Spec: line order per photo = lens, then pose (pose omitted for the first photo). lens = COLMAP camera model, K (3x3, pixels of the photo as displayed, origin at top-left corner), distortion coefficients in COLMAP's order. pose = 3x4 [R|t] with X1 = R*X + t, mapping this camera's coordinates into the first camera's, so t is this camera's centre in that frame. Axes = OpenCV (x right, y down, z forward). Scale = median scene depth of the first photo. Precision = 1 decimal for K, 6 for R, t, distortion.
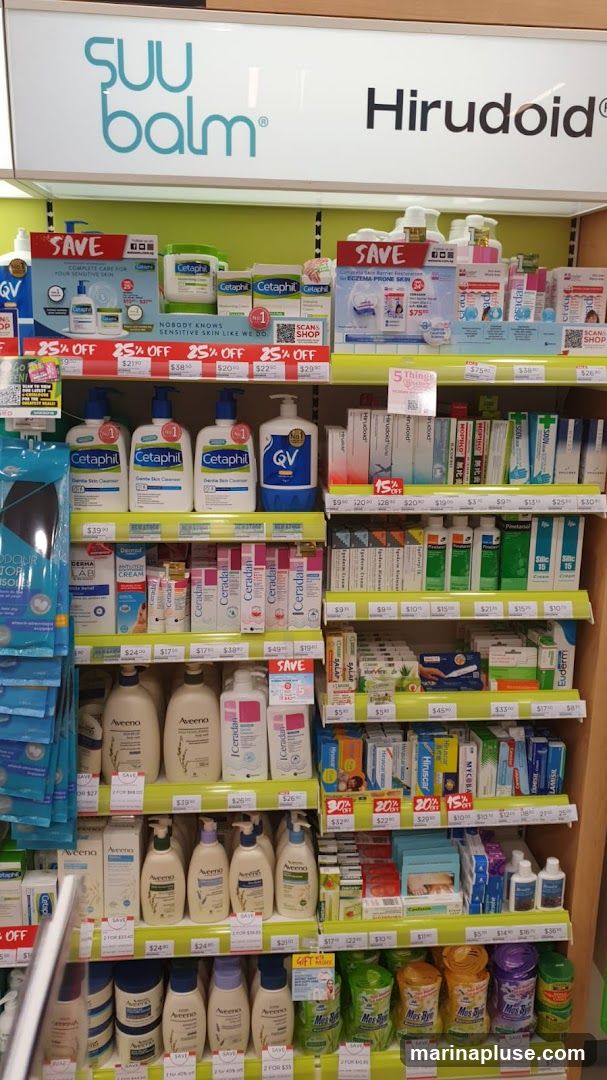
lens RADIAL K [[920.2, 0, 303.5], [0, 920.2, 540.0], [0, 0, 1]] dist [0.005710, 0.014575]
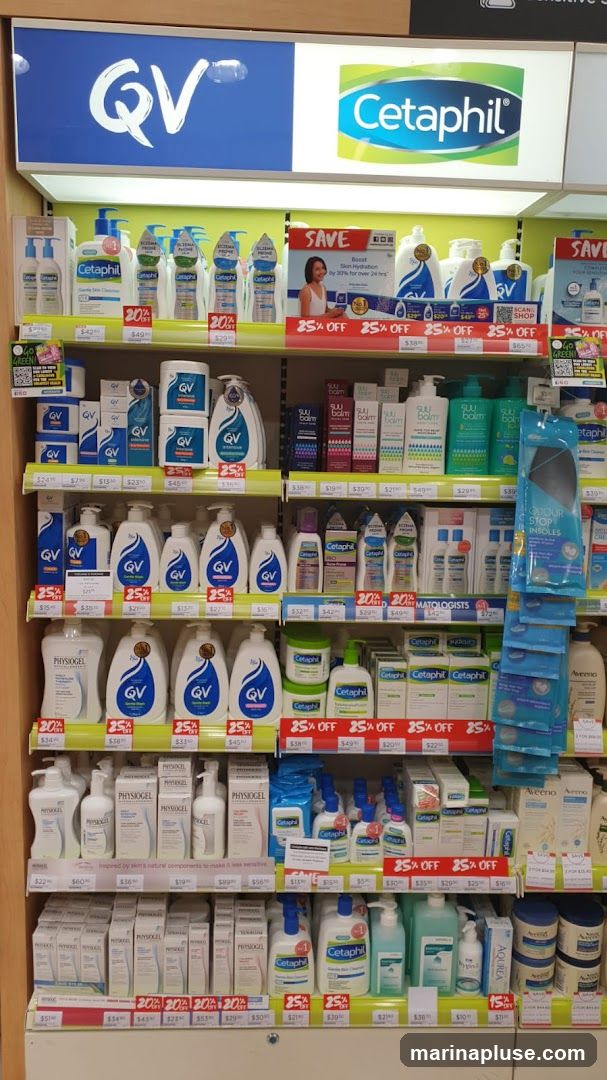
lens RADIAL K [[920.2, 0, 303.5], [0, 920.2, 540.0], [0, 0, 1]] dist [0.005710, 0.014575]
pose [[0.998929, 0.014089, -0.044064, -0.512127], [-0.017527, 0.996751, -0.078621, 0.137529], [0.042813, 0.079309, 0.995930, -0.144960]]
